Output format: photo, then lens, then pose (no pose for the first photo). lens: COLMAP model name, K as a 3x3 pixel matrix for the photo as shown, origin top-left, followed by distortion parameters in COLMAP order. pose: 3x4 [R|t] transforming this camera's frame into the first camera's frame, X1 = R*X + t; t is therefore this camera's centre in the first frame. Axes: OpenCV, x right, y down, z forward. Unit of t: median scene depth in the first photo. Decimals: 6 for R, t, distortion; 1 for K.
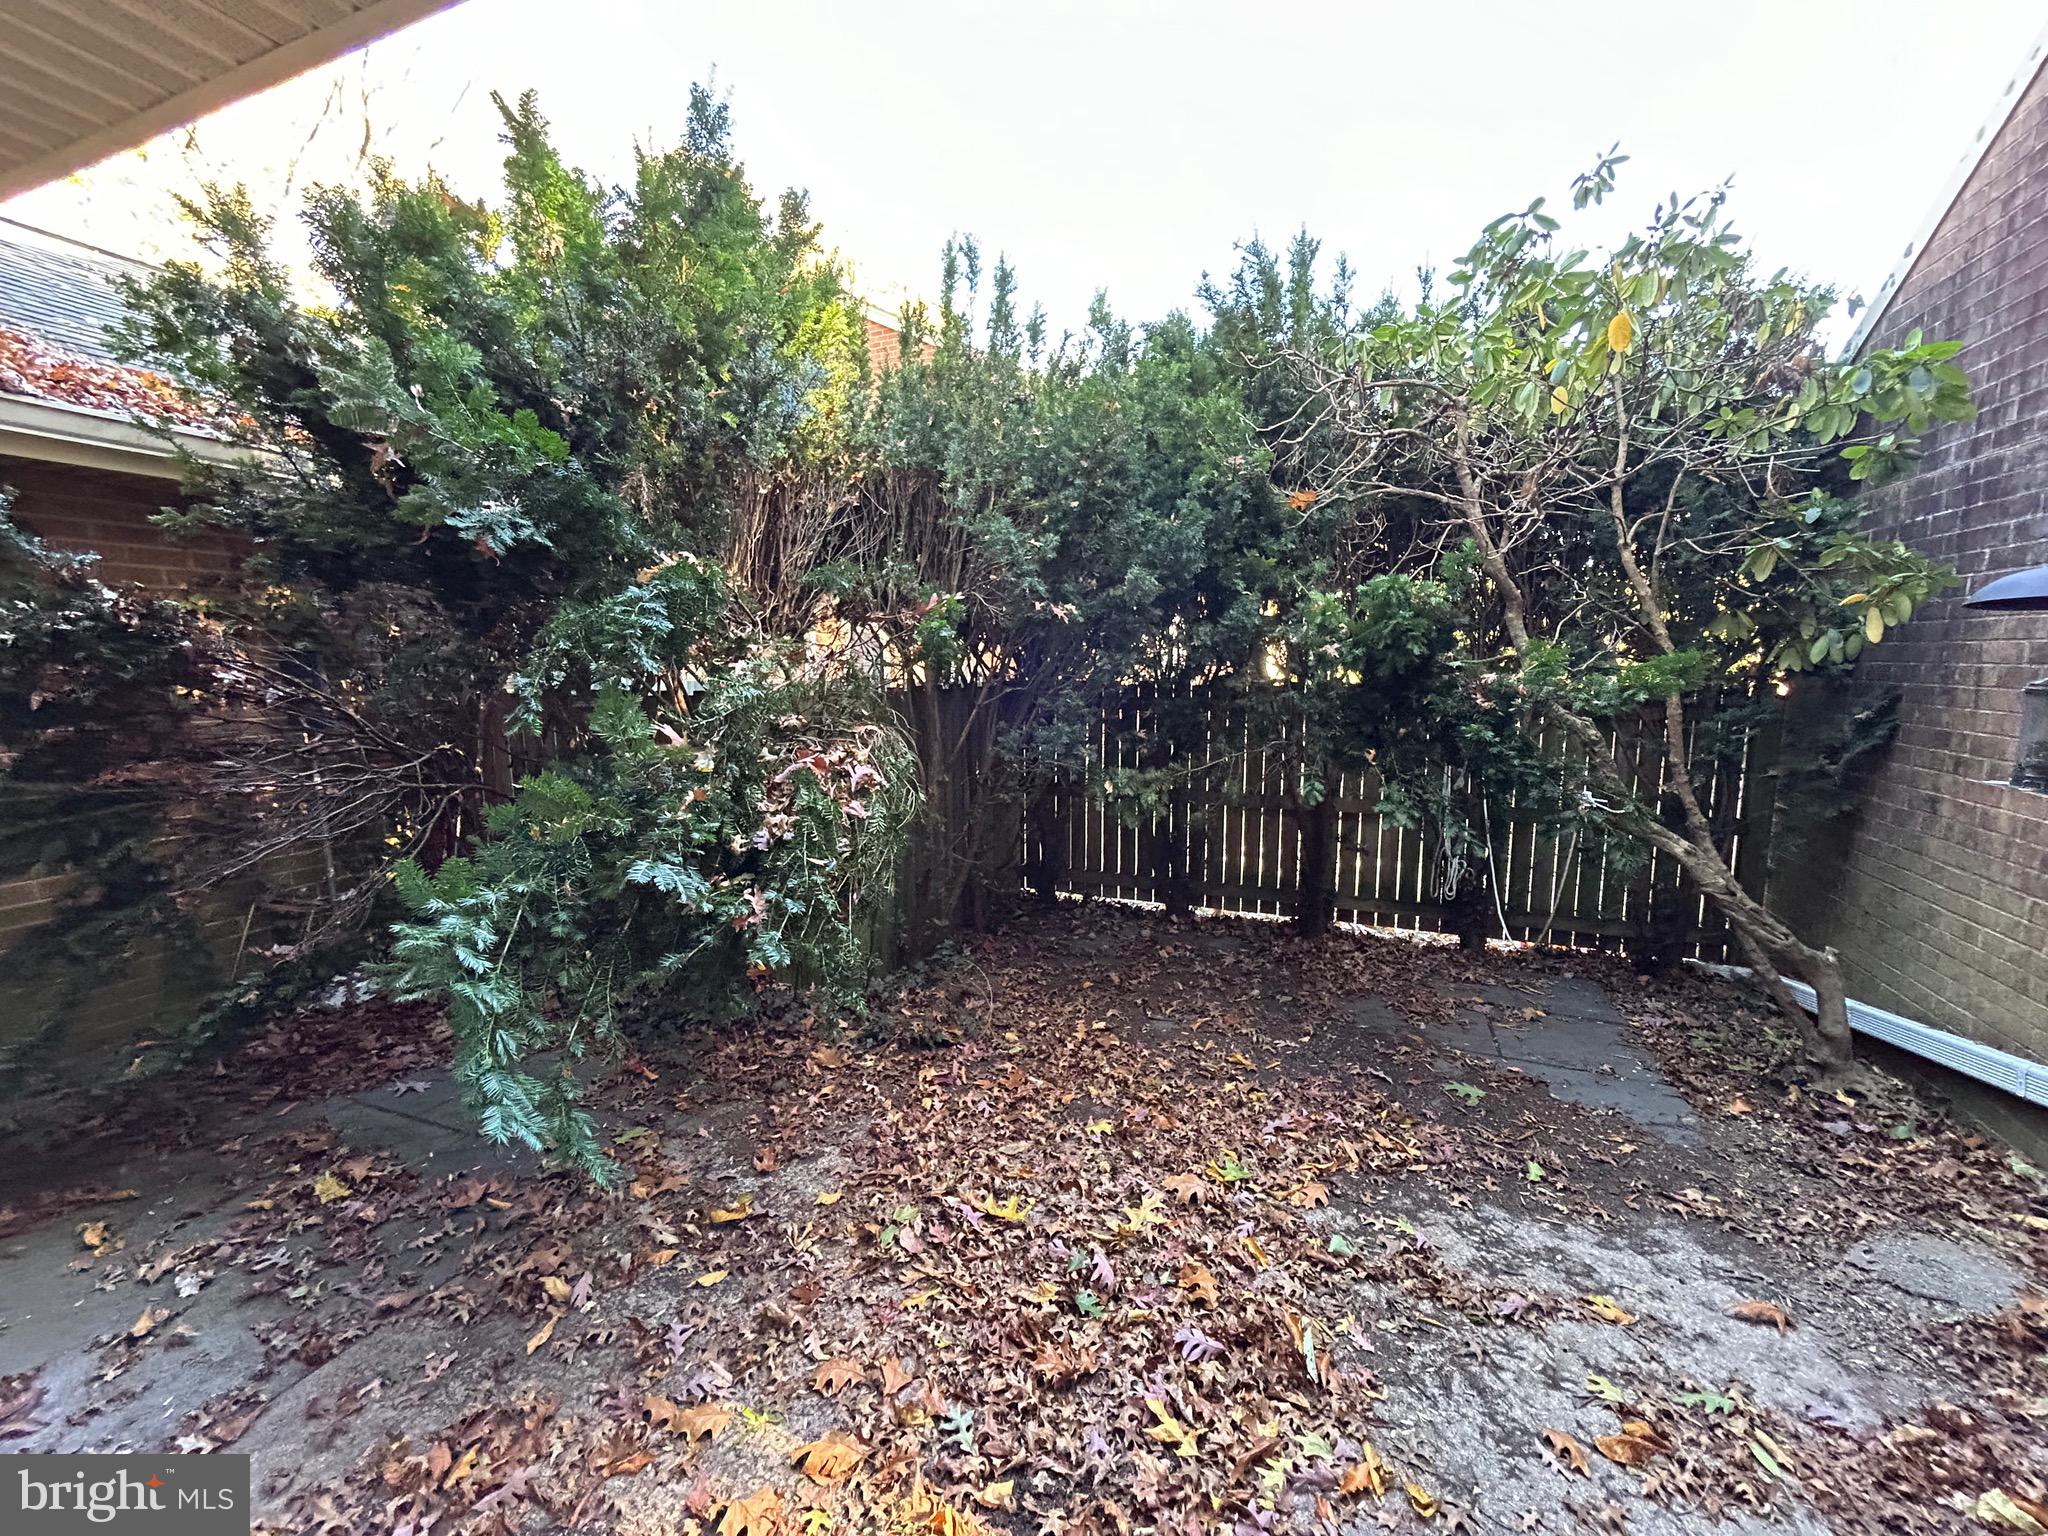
lens RADIAL K [[827.1, 0, 1024.5], [0, 827.1, 767.3], [0, 0, 1]] dist [0.019641, -0.000418]
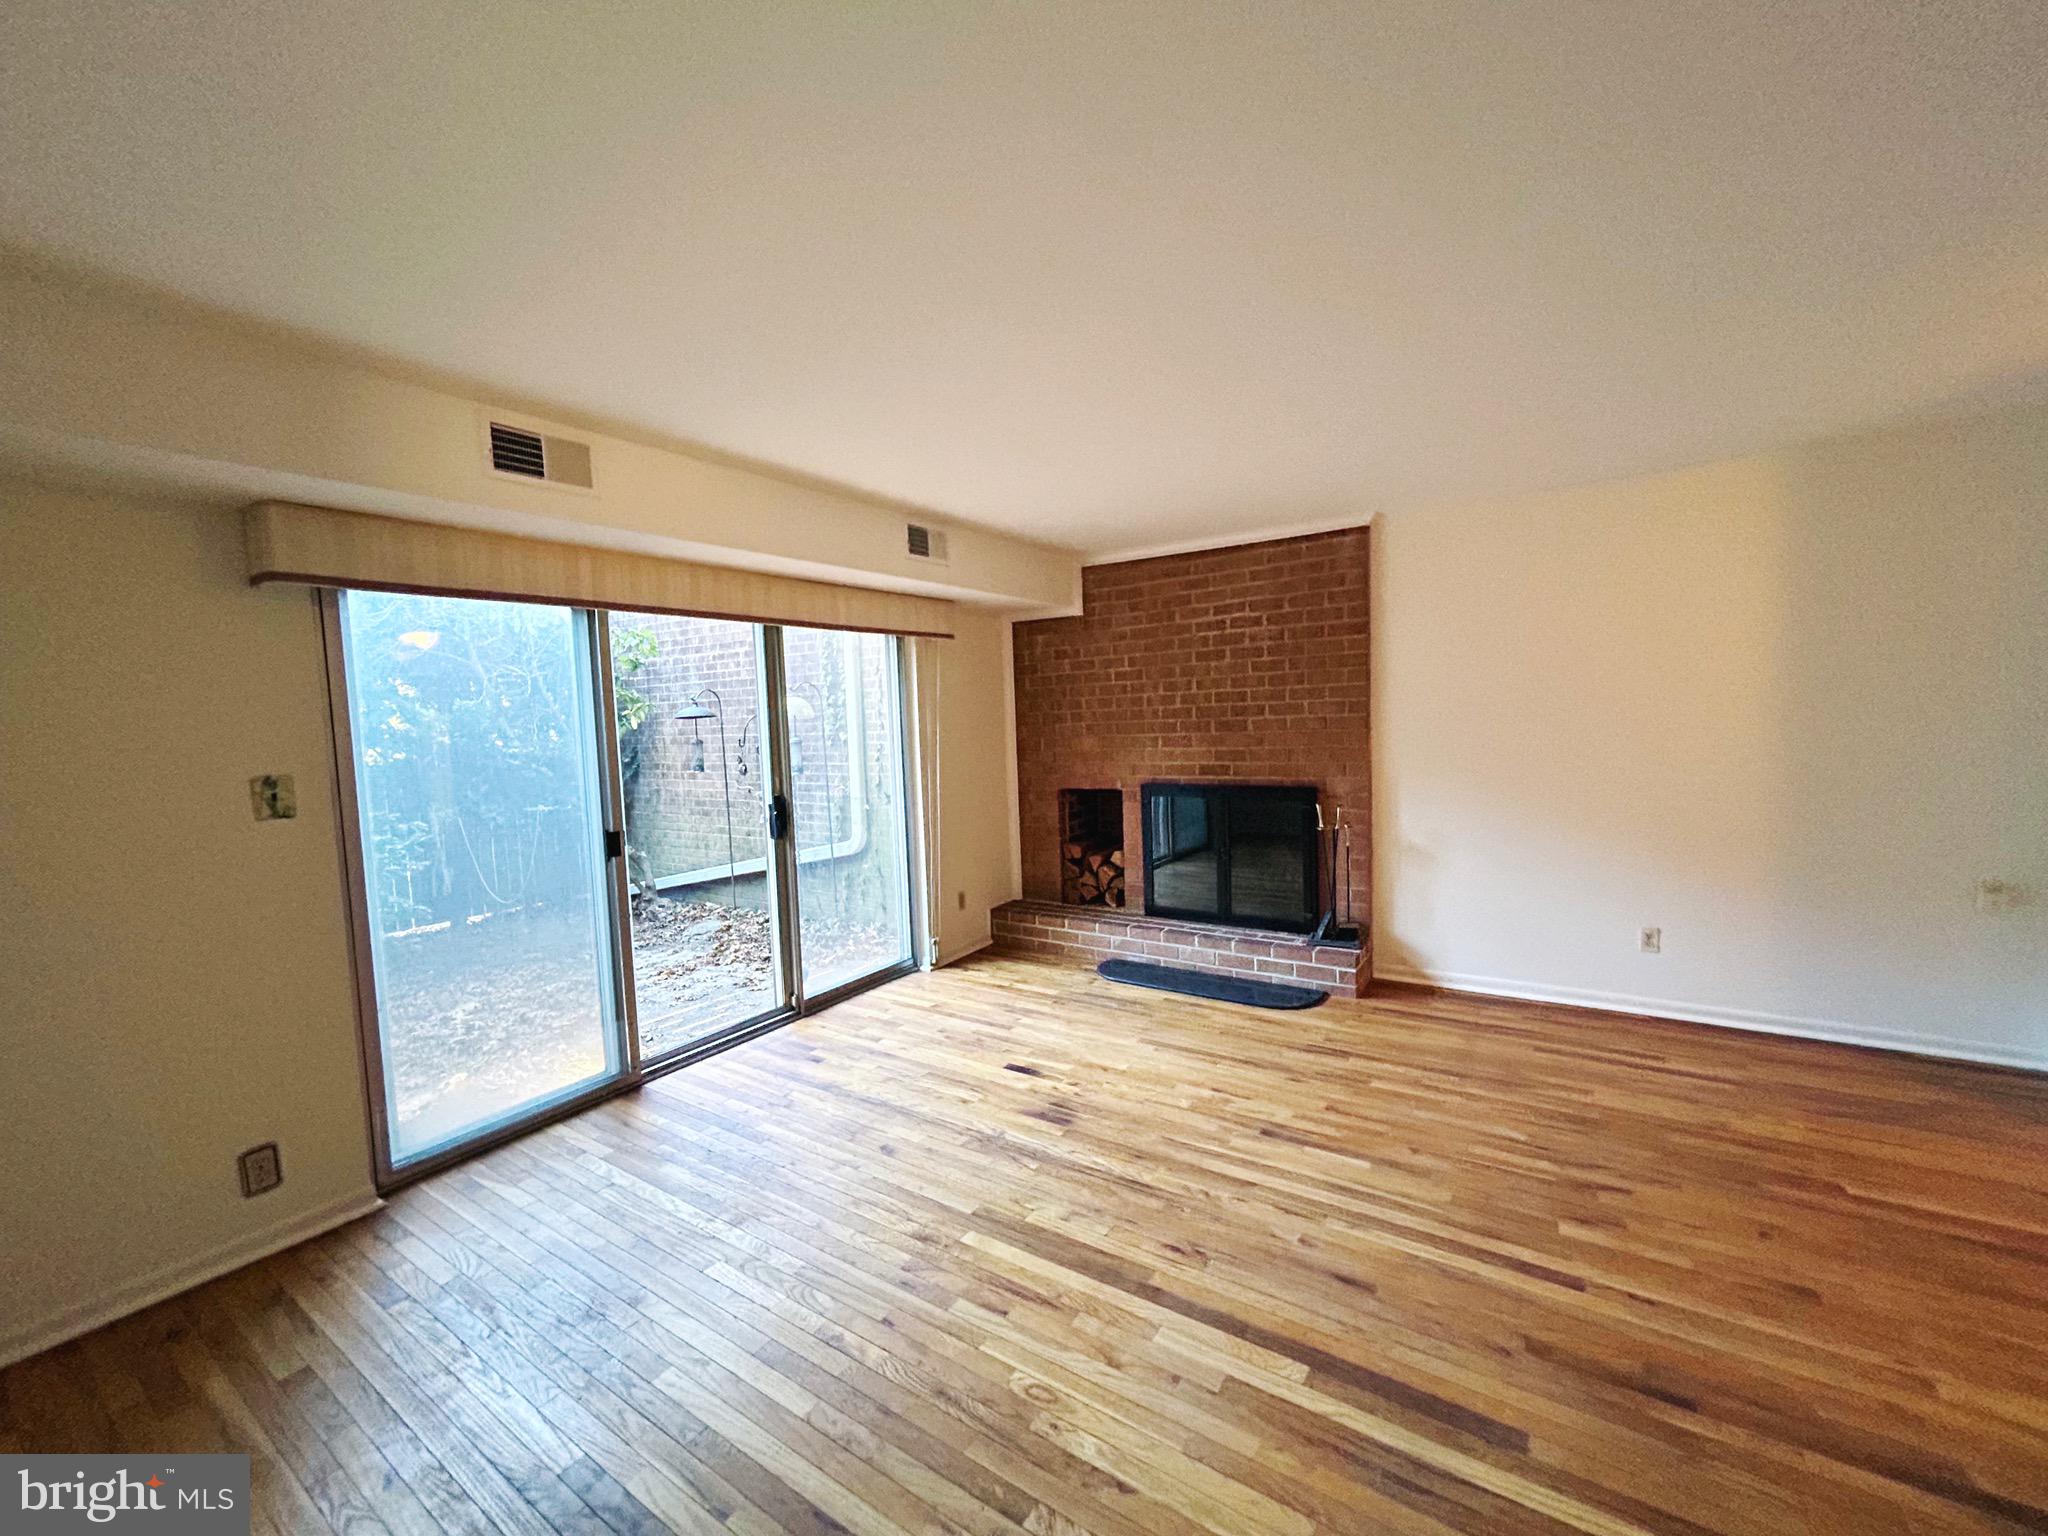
lens RADIAL K [[827.1, 0, 1024.2], [0, 827.1, 771.3], [0, 0, 1]] dist [0.019641, -0.000418]
pose [[0.224836, -0.069211, 0.971936, -1.132834], [0.160350, 0.986503, 0.033155, 0.078794], [-0.961112, 0.148396, 0.232899, -0.665989]]
